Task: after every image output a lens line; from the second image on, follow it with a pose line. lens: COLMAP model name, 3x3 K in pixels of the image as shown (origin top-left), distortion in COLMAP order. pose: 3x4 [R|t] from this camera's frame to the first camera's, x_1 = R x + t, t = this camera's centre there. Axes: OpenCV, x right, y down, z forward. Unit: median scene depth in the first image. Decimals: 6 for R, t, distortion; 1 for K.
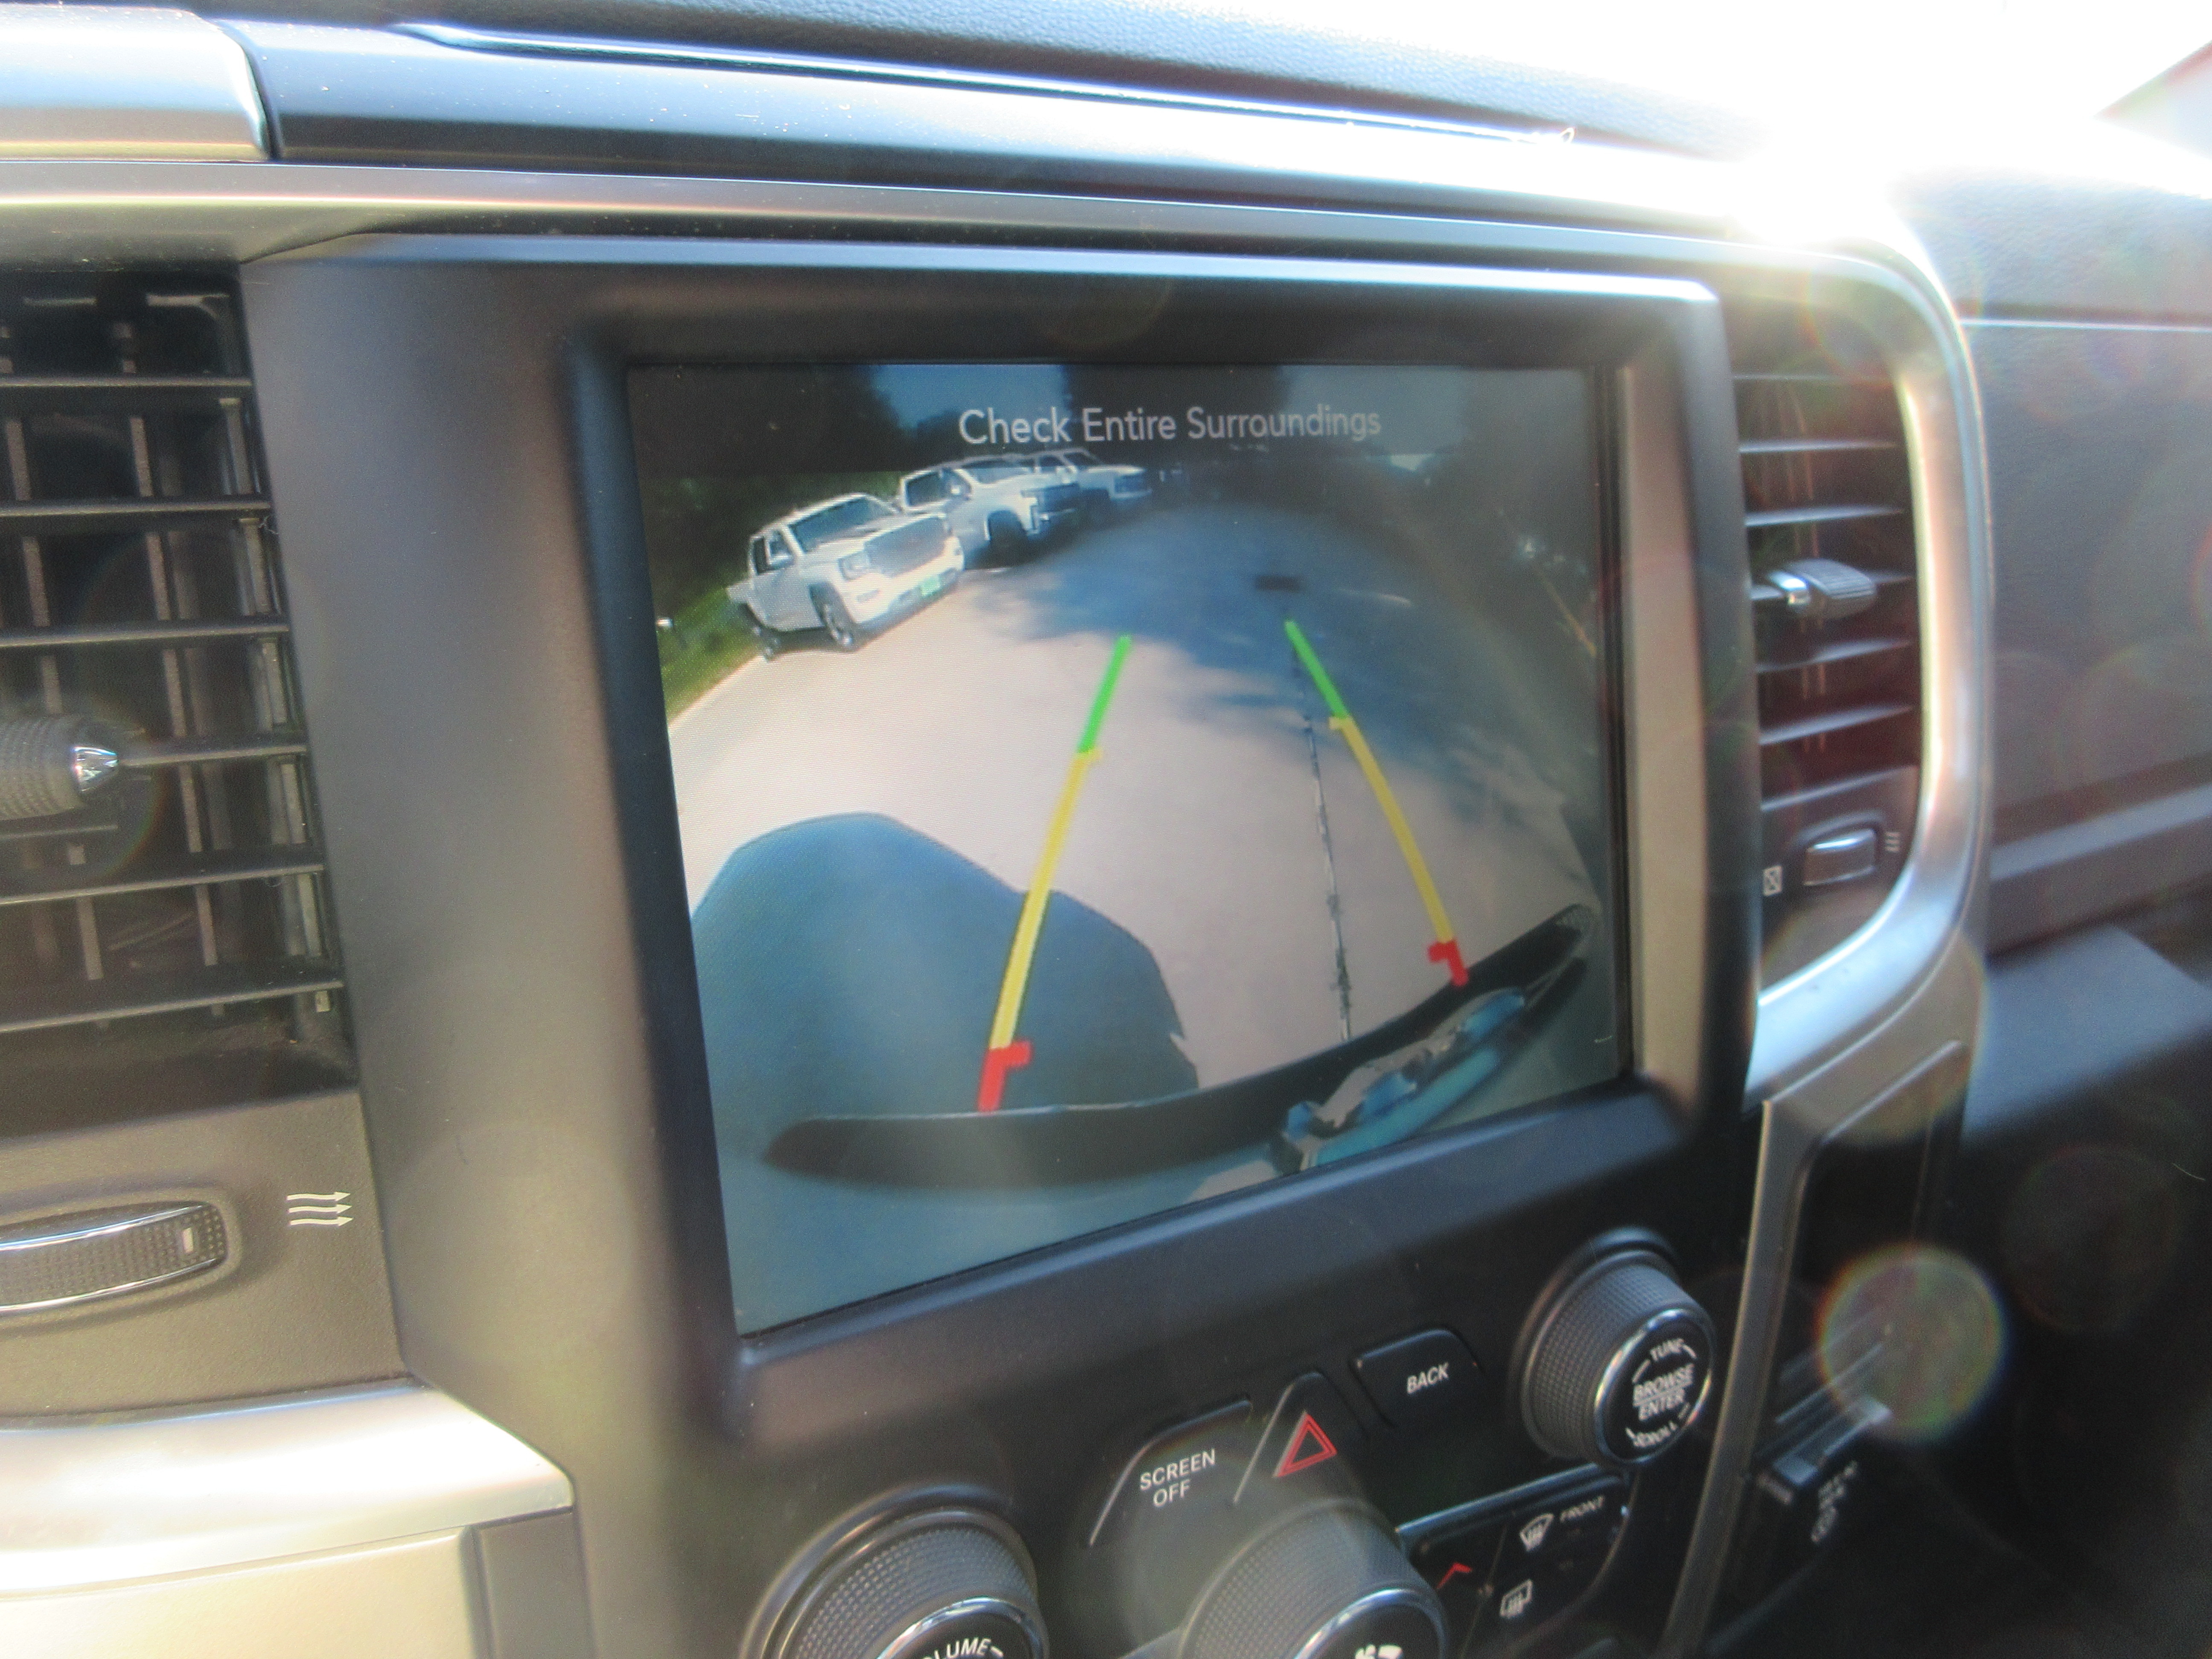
lens RADIAL K [[1621.9, 0, 1105.1], [0, 1621.9, 826.4], [0, 0, 1]] dist [0.007915, -0.006514]
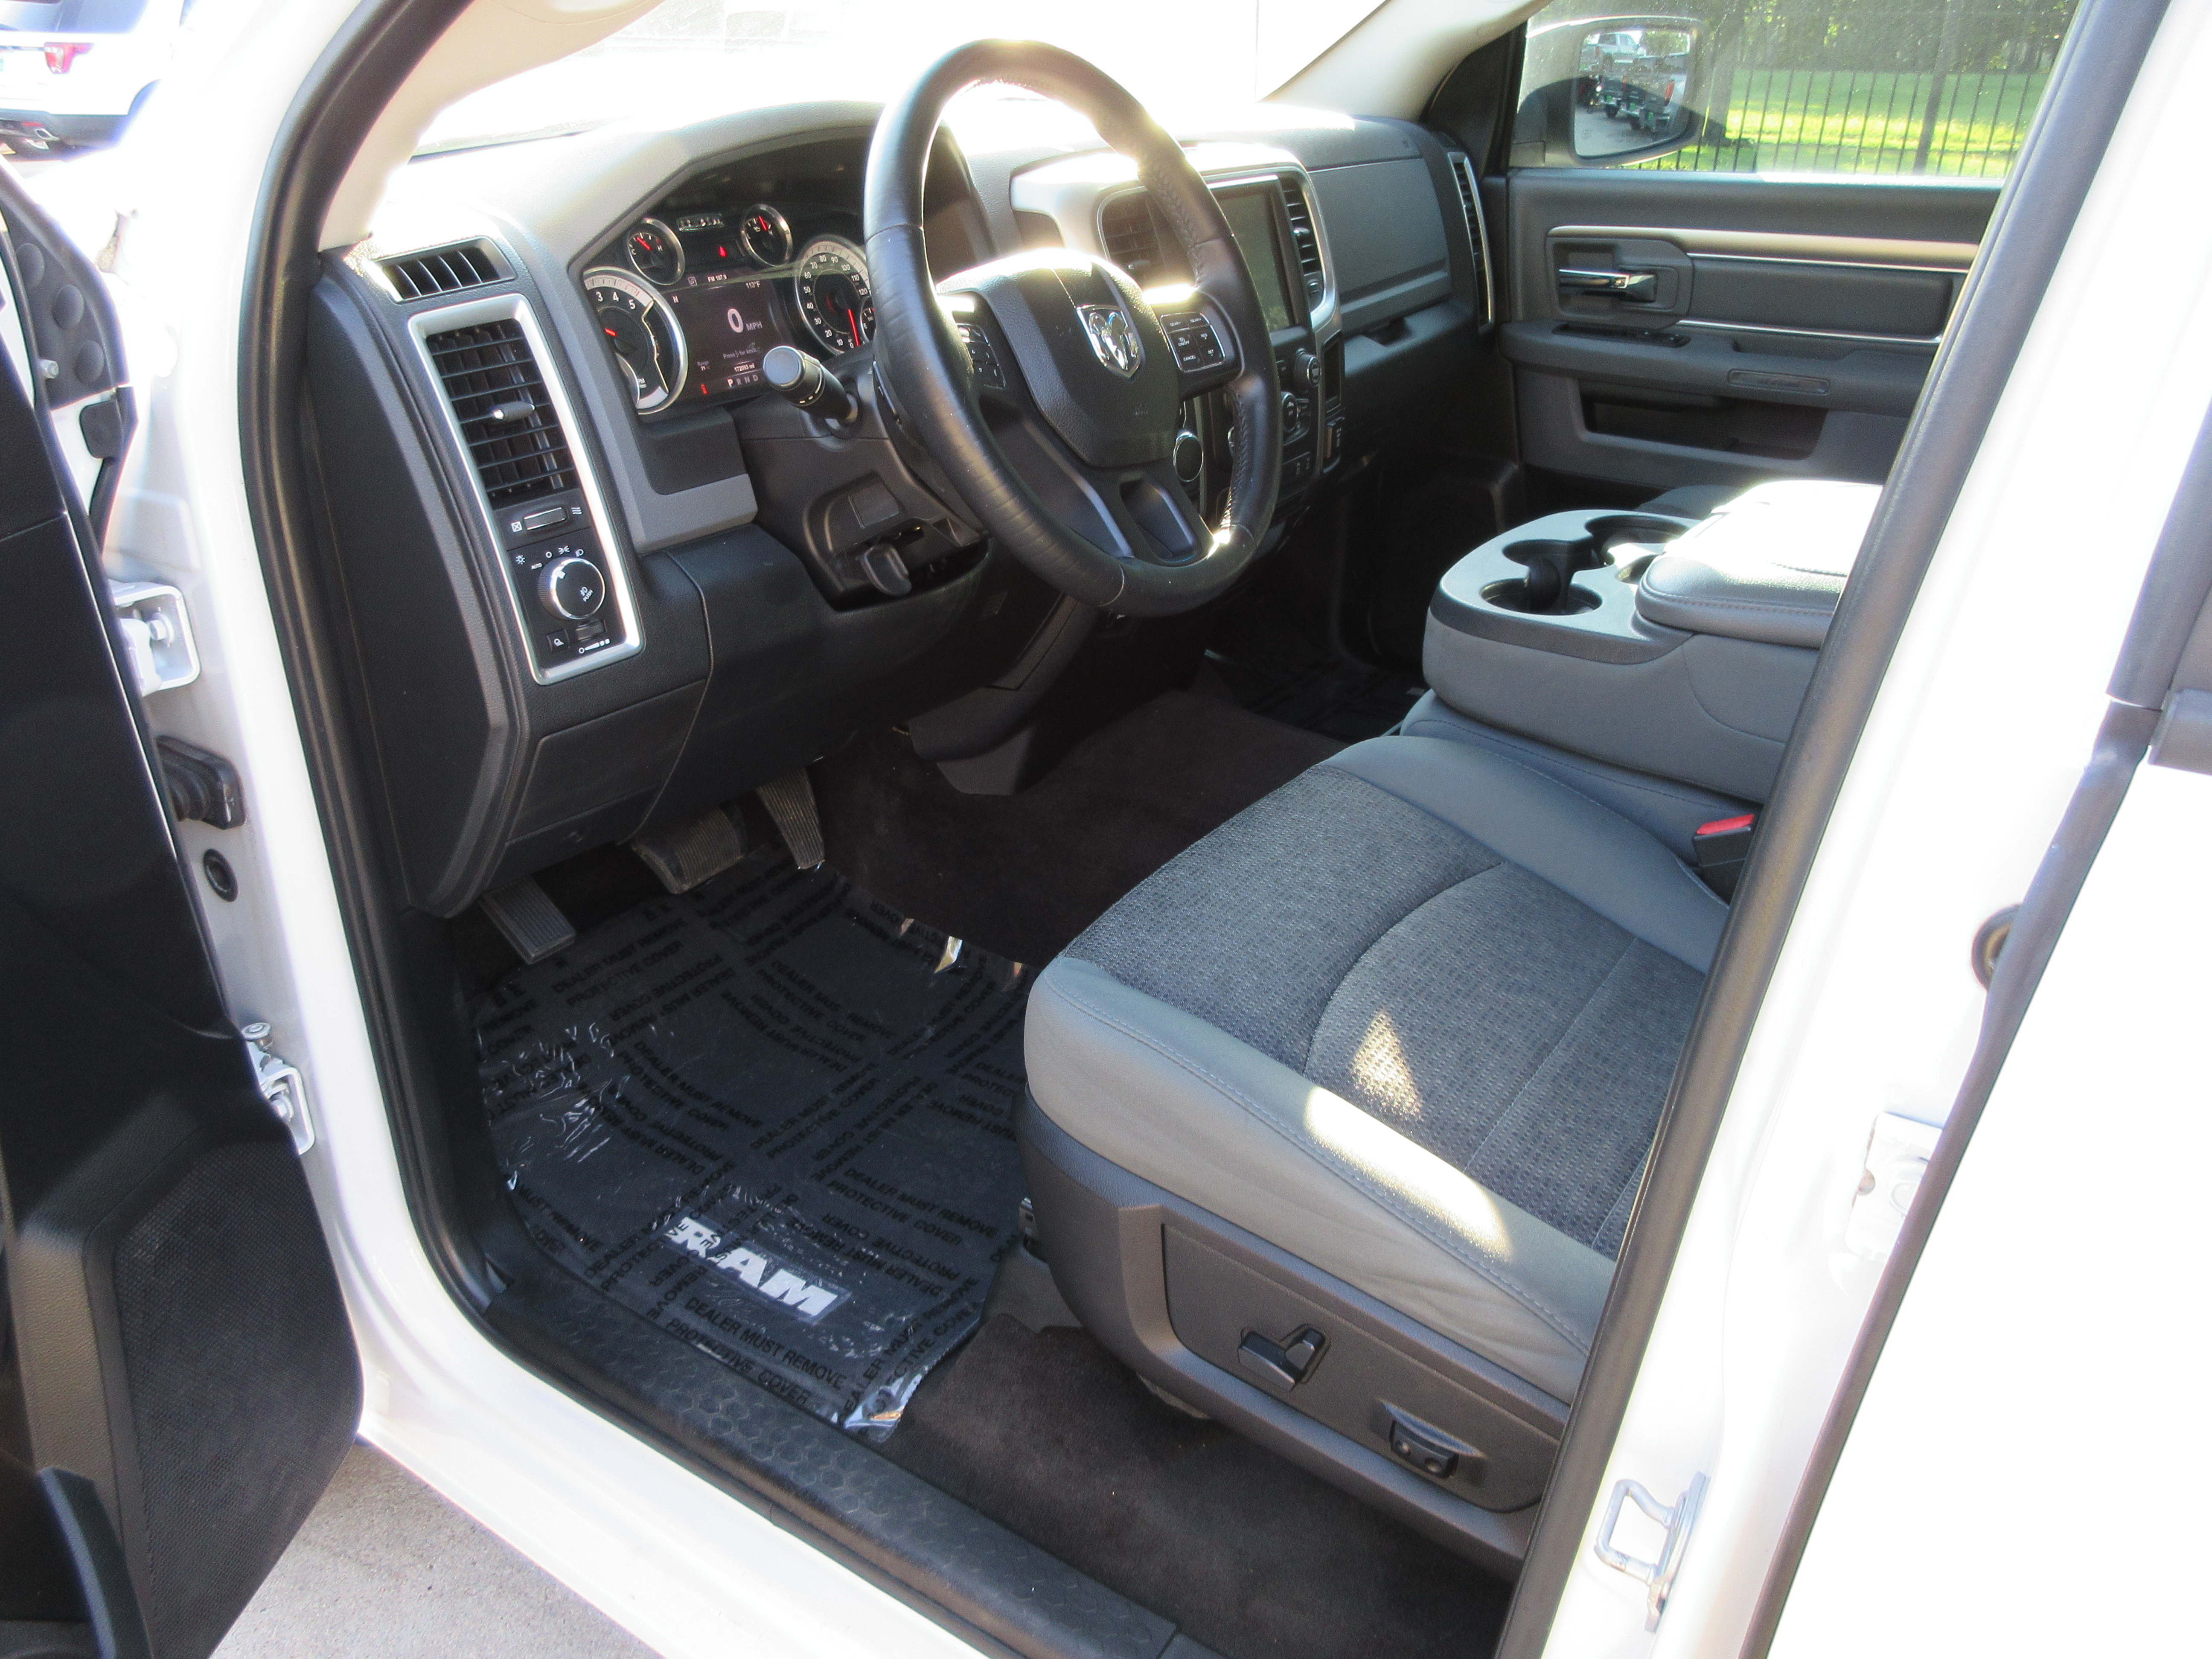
lens RADIAL K [[1621.9, 0, 1108.2], [0, 1621.9, 823.8], [0, 0, 1]] dist [0.007915, -0.006514]
pose [[0.889393, -0.264763, 0.372667, -3.017936], [0.234537, 0.964017, 0.125155, 1.049003], [-0.392394, -0.023908, 0.919486, -4.231478]]
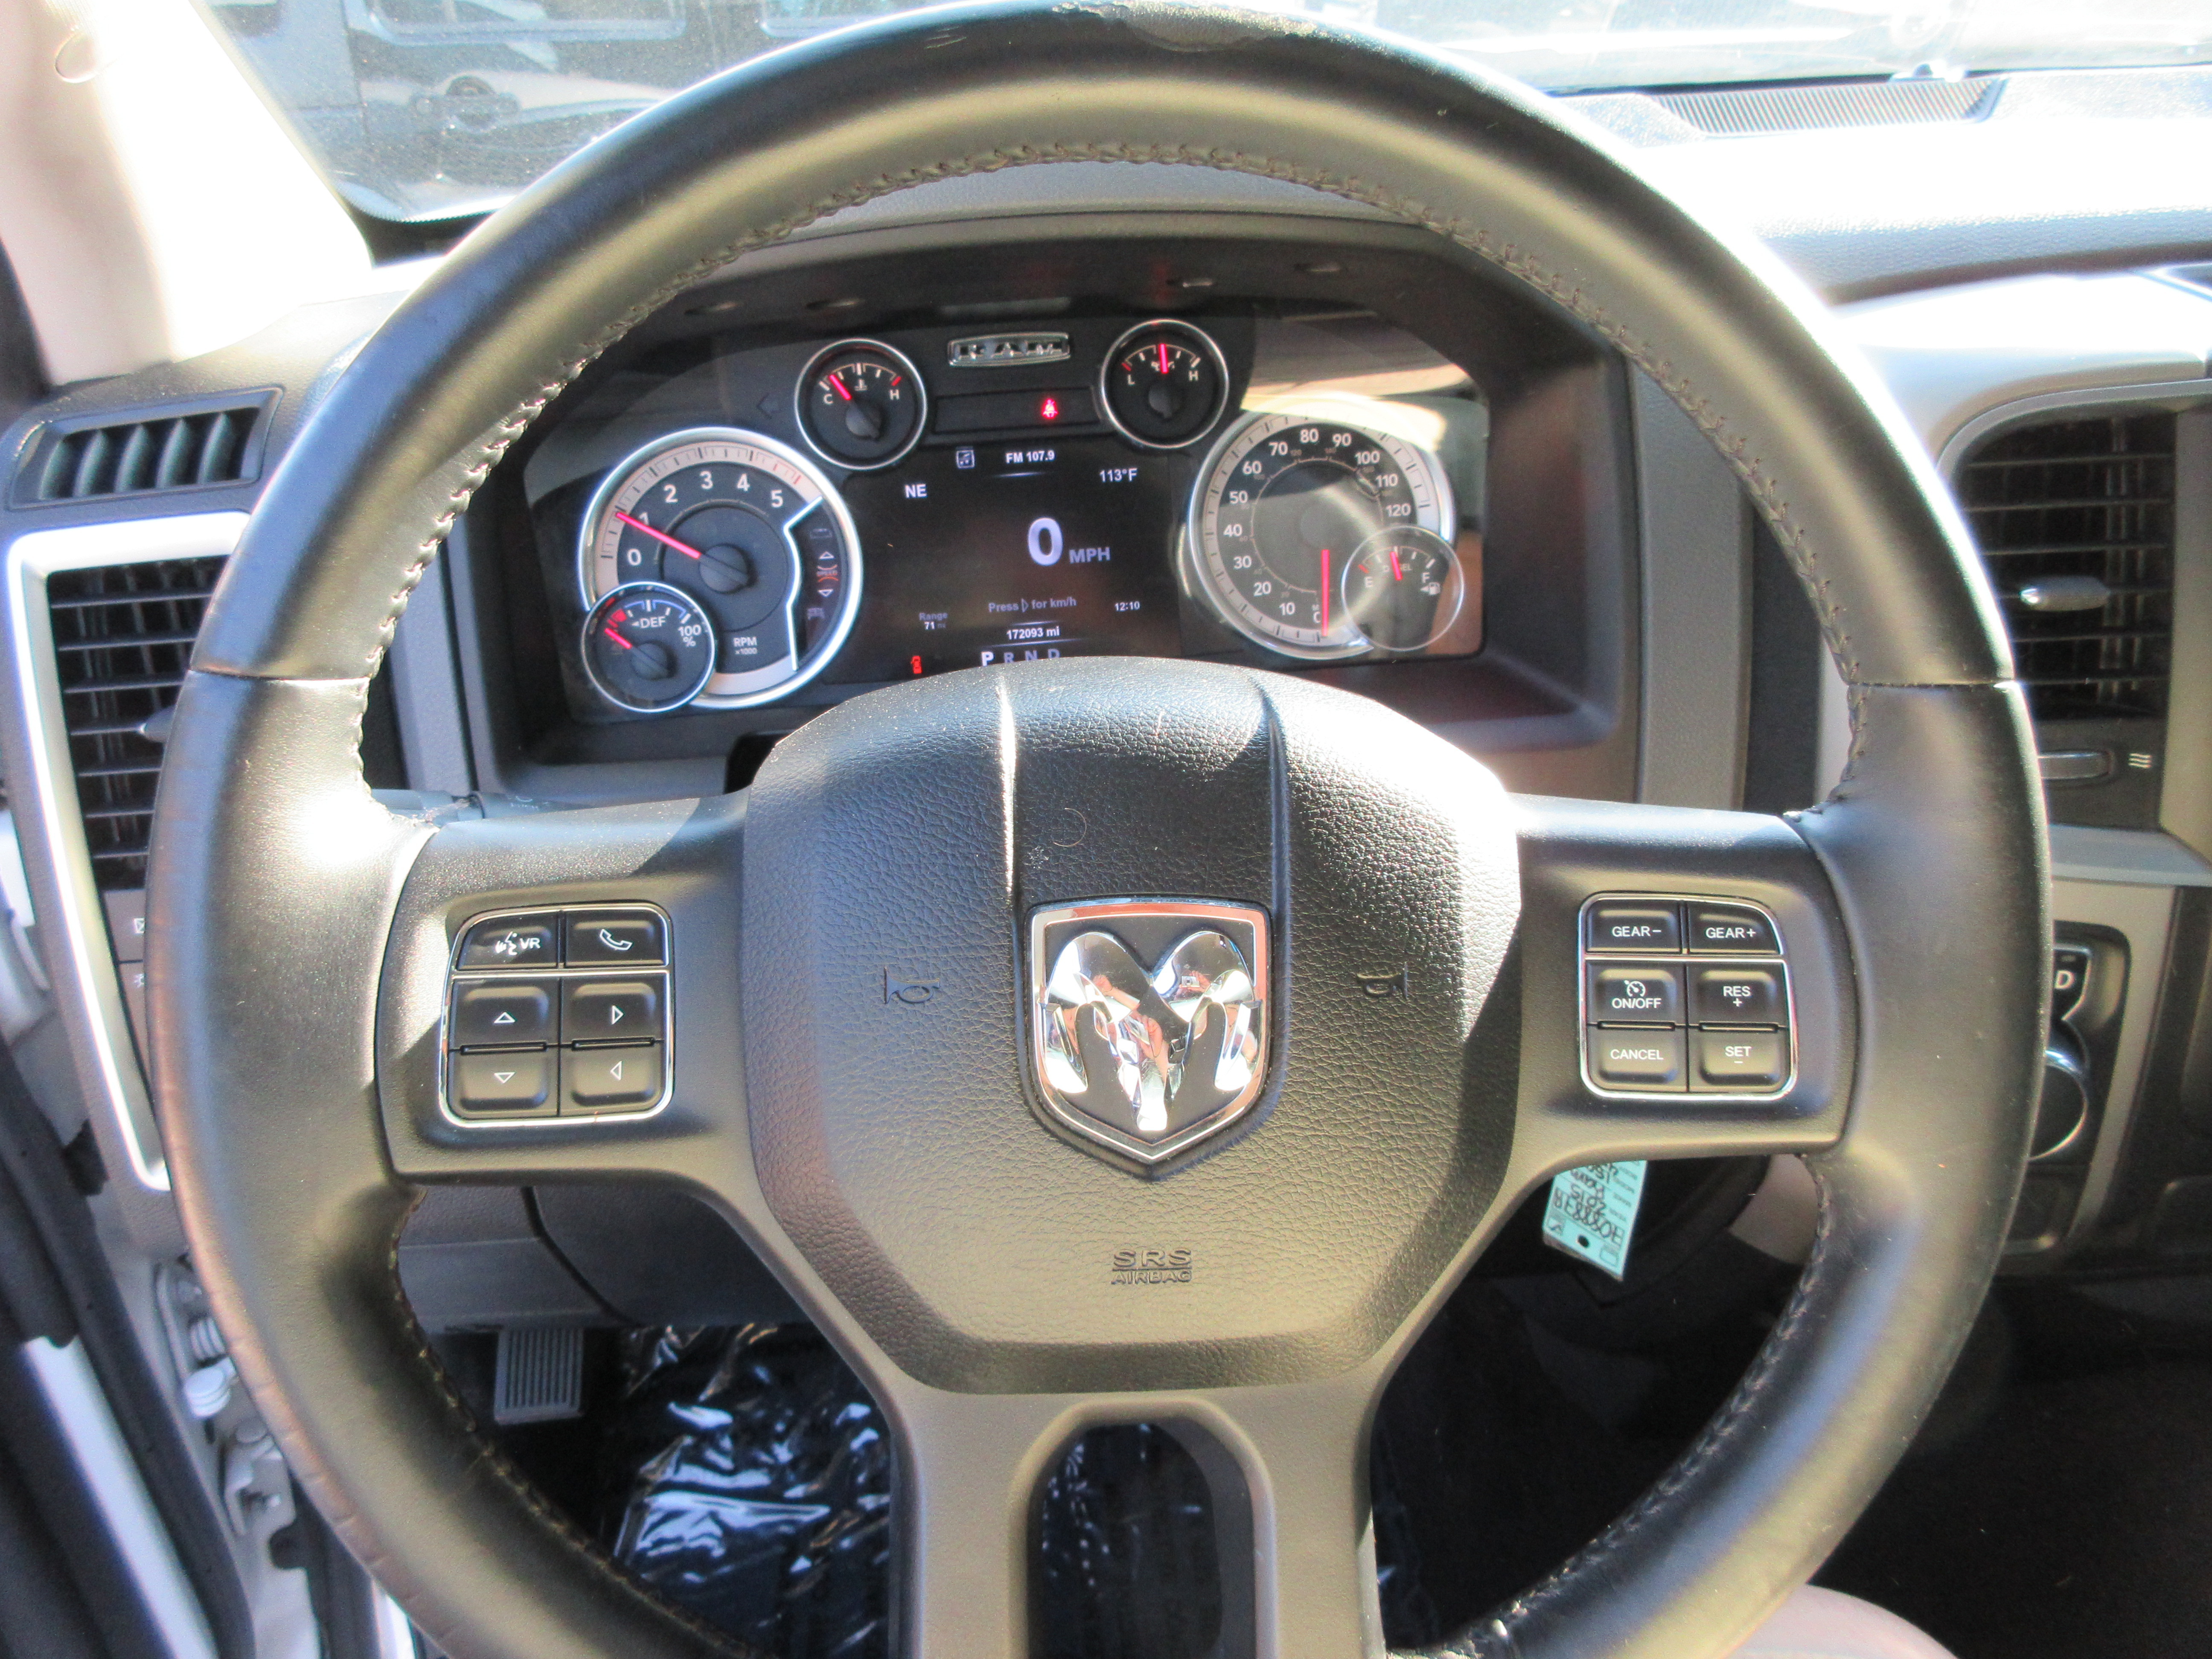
lens RADIAL K [[1621.9, 0, 1121.0], [0, 1621.9, 830.1], [0, 0, 1]] dist [0.007915, -0.006514]
pose [[0.916062, 0.100709, -0.388186, -0.719583], [-0.058892, 0.991243, 0.118189, 0.093935], [0.396689, -0.085407, 0.913971, -1.584397]]
